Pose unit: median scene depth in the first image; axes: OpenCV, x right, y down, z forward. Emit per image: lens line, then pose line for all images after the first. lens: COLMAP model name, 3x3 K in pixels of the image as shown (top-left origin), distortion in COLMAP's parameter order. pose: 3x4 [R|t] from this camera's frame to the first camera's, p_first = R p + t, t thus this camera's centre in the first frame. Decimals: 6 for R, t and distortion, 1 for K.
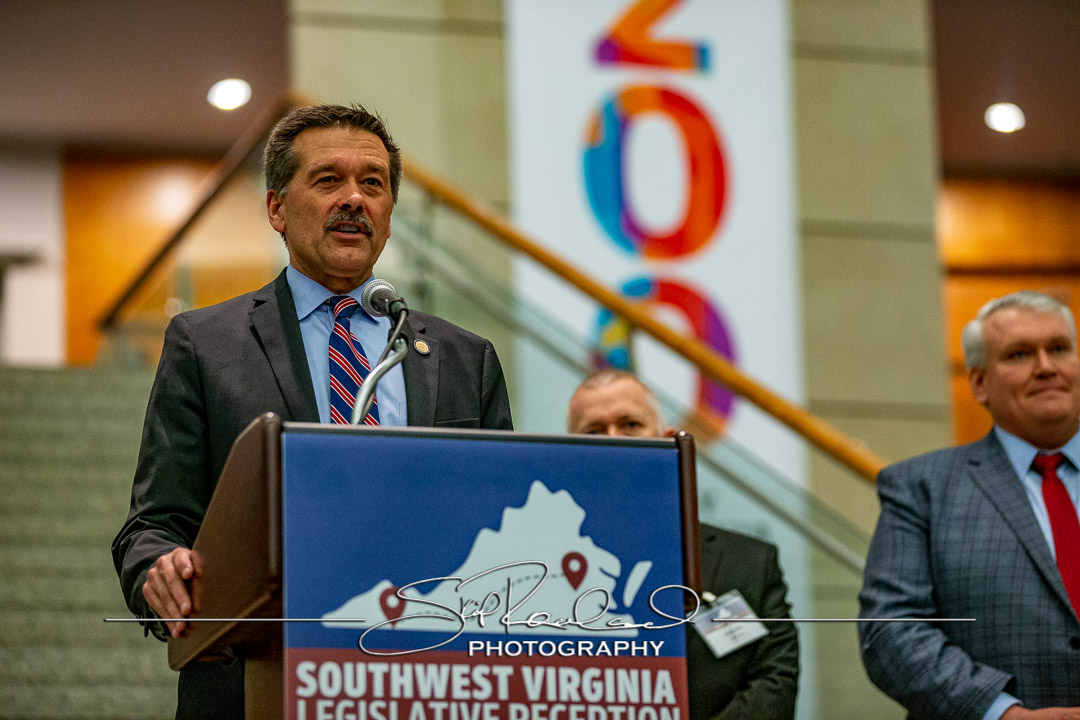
lens RADIAL K [[4046.8, 0, 563.5], [0, 4046.8, 377.1], [0, 0, 1]] dist [0.332946, 0.000000]
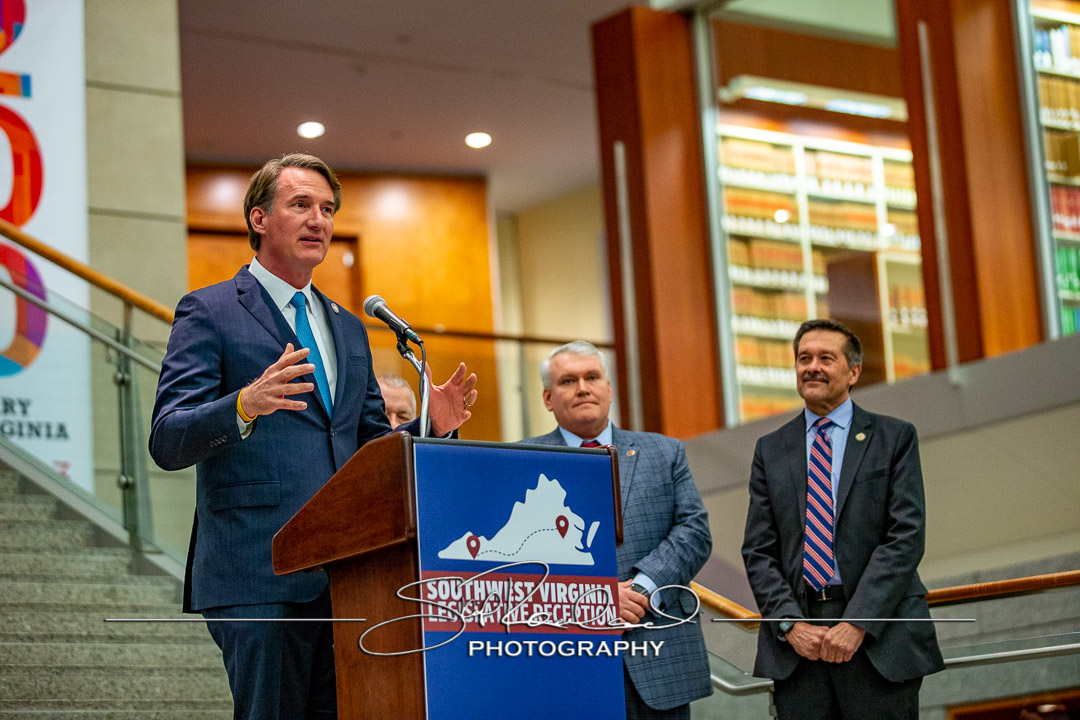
lens RADIAL K [[3121.9, 0, 542.5], [0, 3121.9, 362.0], [0, 0, 1]] dist [-0.125372, 0.000000]
pose [[0.950364, 0.034572, 0.309213, -0.416572], [-0.043500, 0.998811, 0.022022, -0.050573], [-0.308084, -0.034380, 0.950738, -0.251880]]
